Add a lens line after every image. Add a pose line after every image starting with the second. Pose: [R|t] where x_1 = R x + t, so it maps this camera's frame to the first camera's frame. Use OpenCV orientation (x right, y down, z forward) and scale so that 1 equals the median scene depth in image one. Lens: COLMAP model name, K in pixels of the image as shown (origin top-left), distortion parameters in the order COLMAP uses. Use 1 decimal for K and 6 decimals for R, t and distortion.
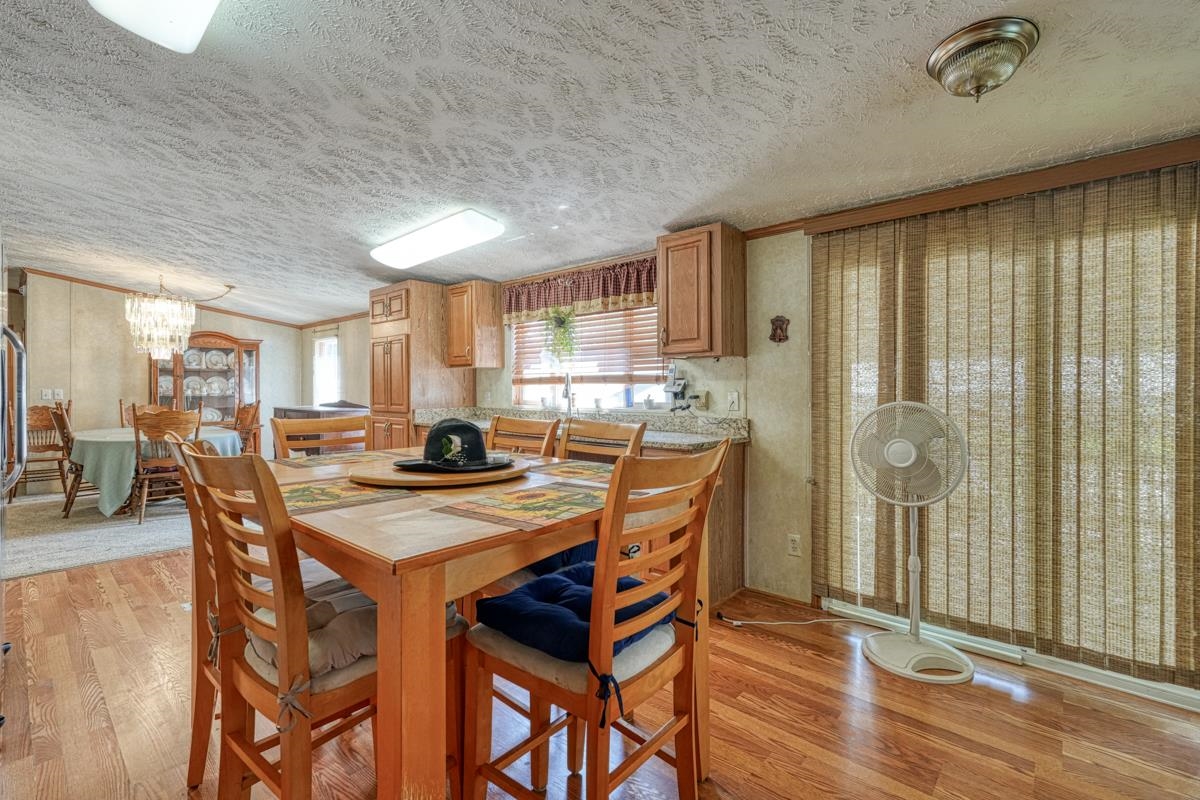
lens RADIAL K [[541.7, 0, 597.7], [0, 541.7, 394.0], [0, 0, 1]] dist [-0.000286, -0.000105]
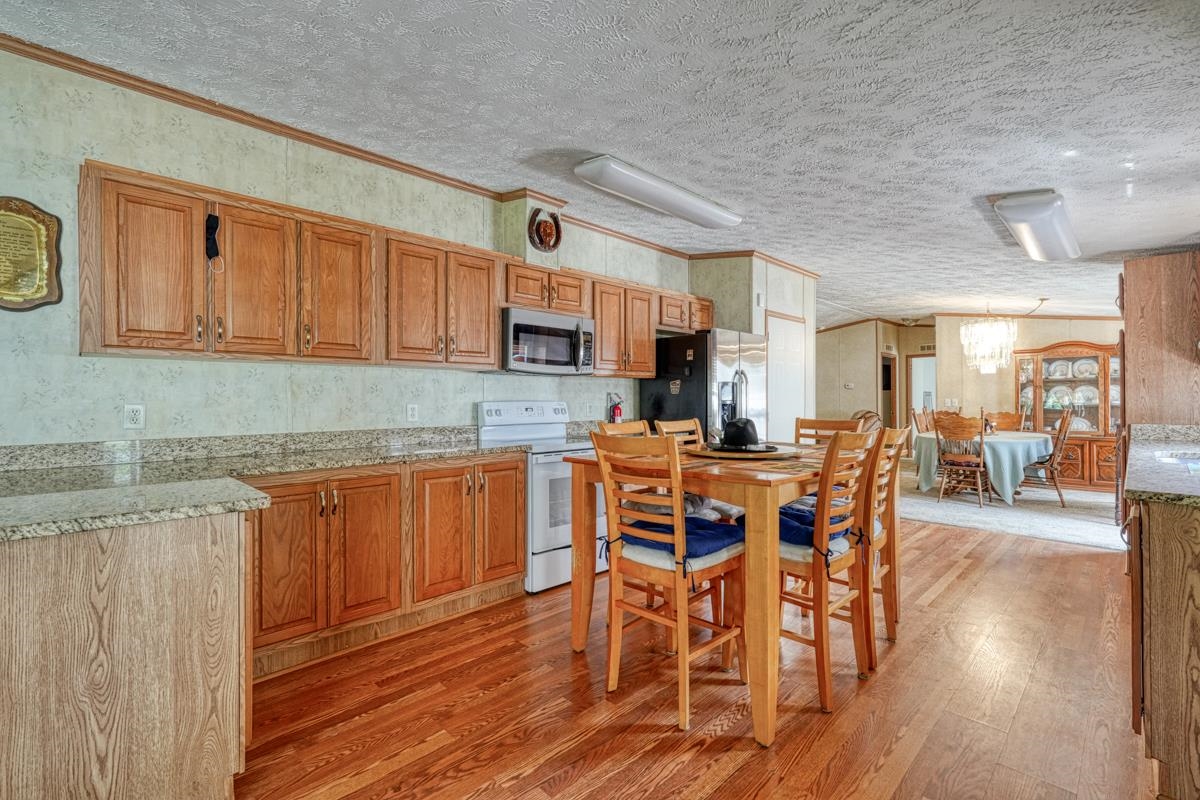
lens RADIAL K [[541.7, 0, 597.7], [0, 541.7, 394.0], [0, 0, 1]] dist [-0.000286, -0.000105]
pose [[-0.100151, -0.010956, -0.994912, 0.443615], [-0.003947, 0.999936, -0.010614, -0.003196], [0.994964, 0.002864, -0.100187, 0.260579]]
